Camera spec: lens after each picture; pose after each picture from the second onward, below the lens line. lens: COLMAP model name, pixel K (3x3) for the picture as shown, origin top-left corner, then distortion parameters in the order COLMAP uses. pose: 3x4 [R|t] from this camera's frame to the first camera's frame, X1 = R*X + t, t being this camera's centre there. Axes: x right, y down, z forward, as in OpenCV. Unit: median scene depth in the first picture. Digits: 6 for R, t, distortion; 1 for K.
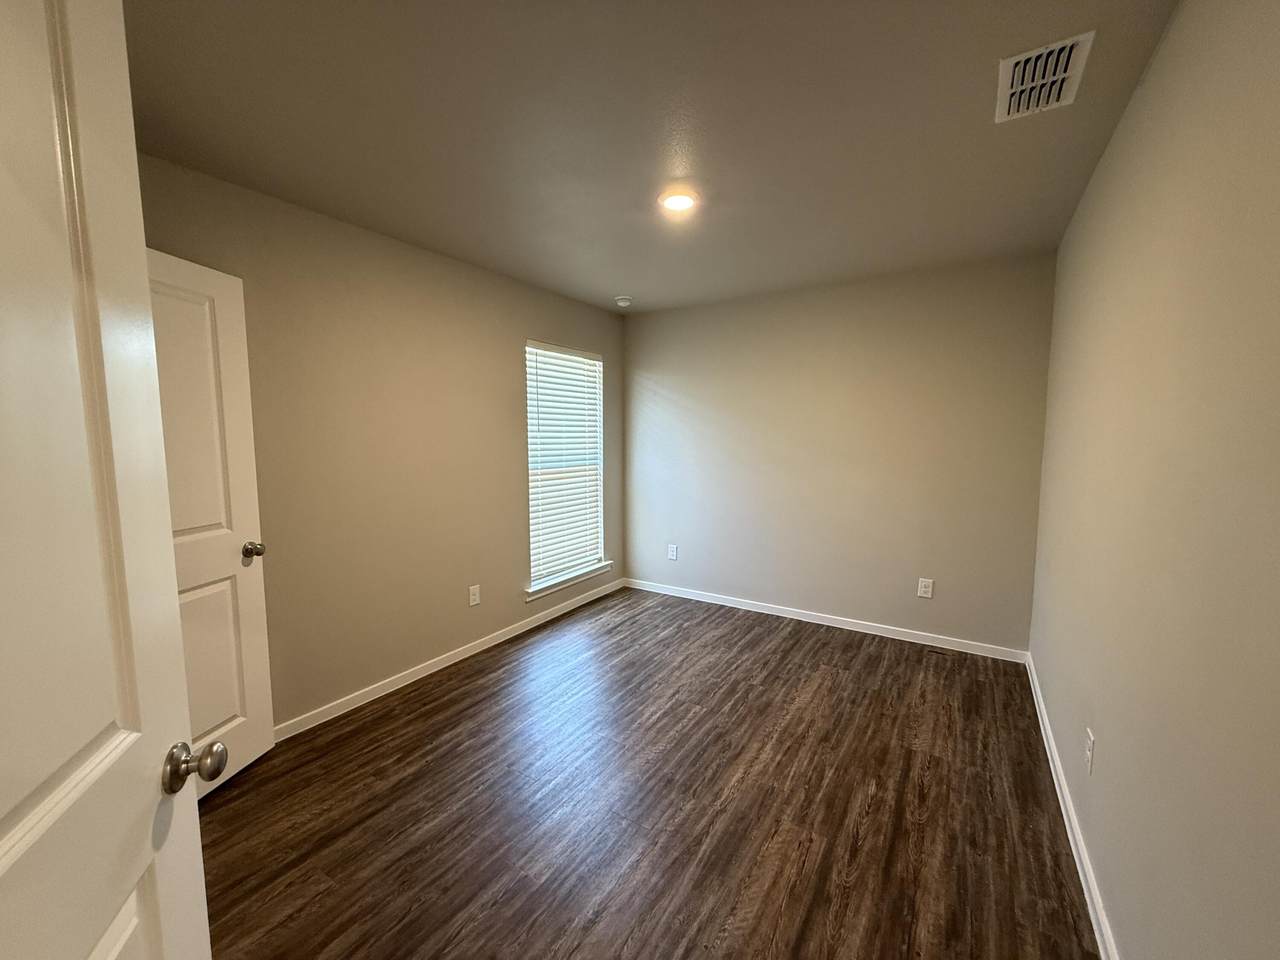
lens RADIAL K [[510.3, 0, 637.1], [0, 510.3, 480.7], [0, 0, 1]] dist [0.000040, 0.000018]
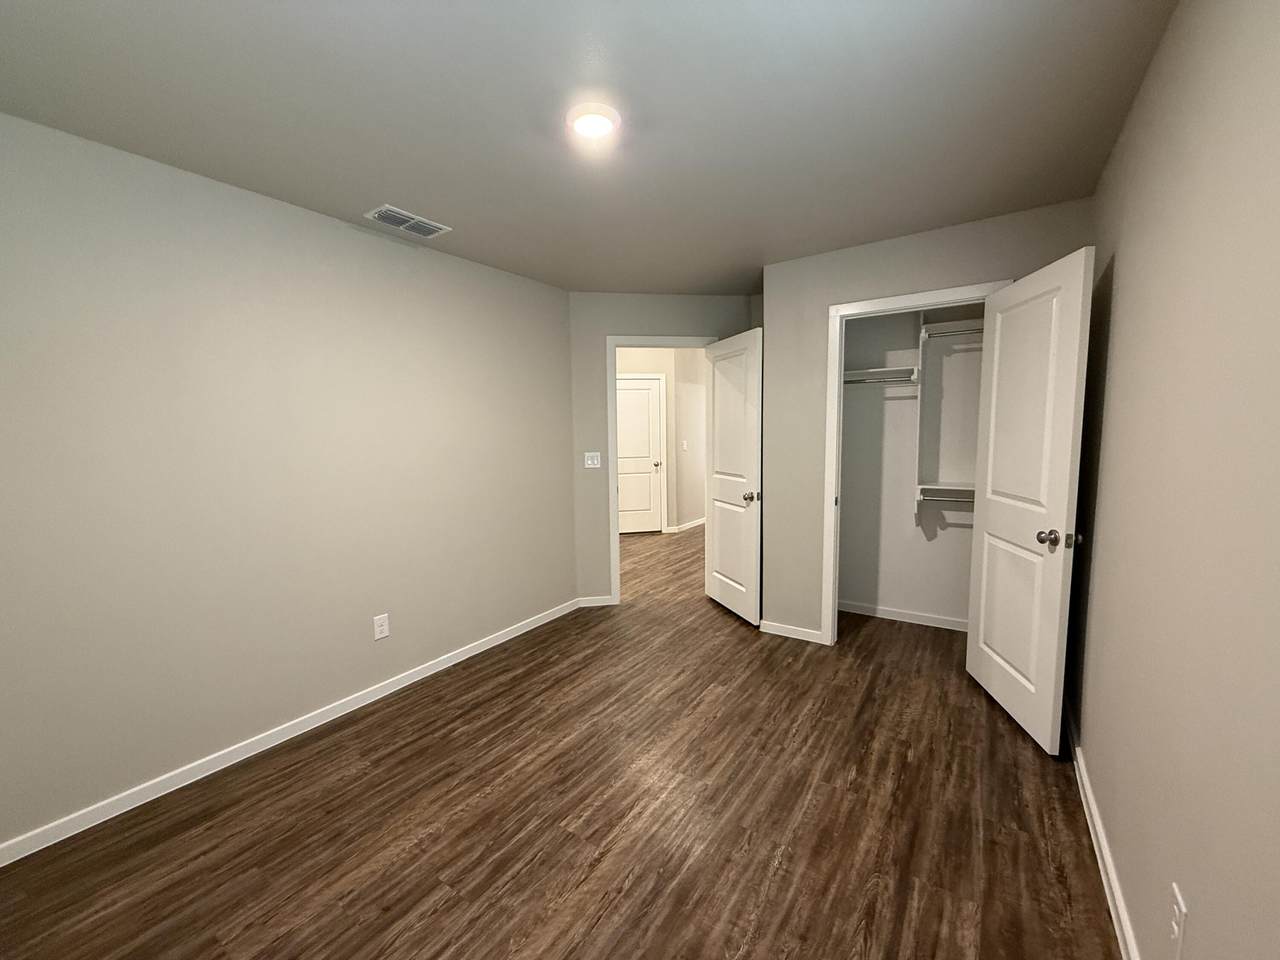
lens RADIAL K [[510.3, 0, 637.4], [0, 510.3, 482.8], [0, 0, 1]] dist [0.000040, 0.000018]
pose [[-0.999274, 0.018355, 0.033370, -0.000238], [0.024421, 0.981166, 0.191614, -0.168085], [-0.029225, 0.192290, -0.980903, 1.908187]]
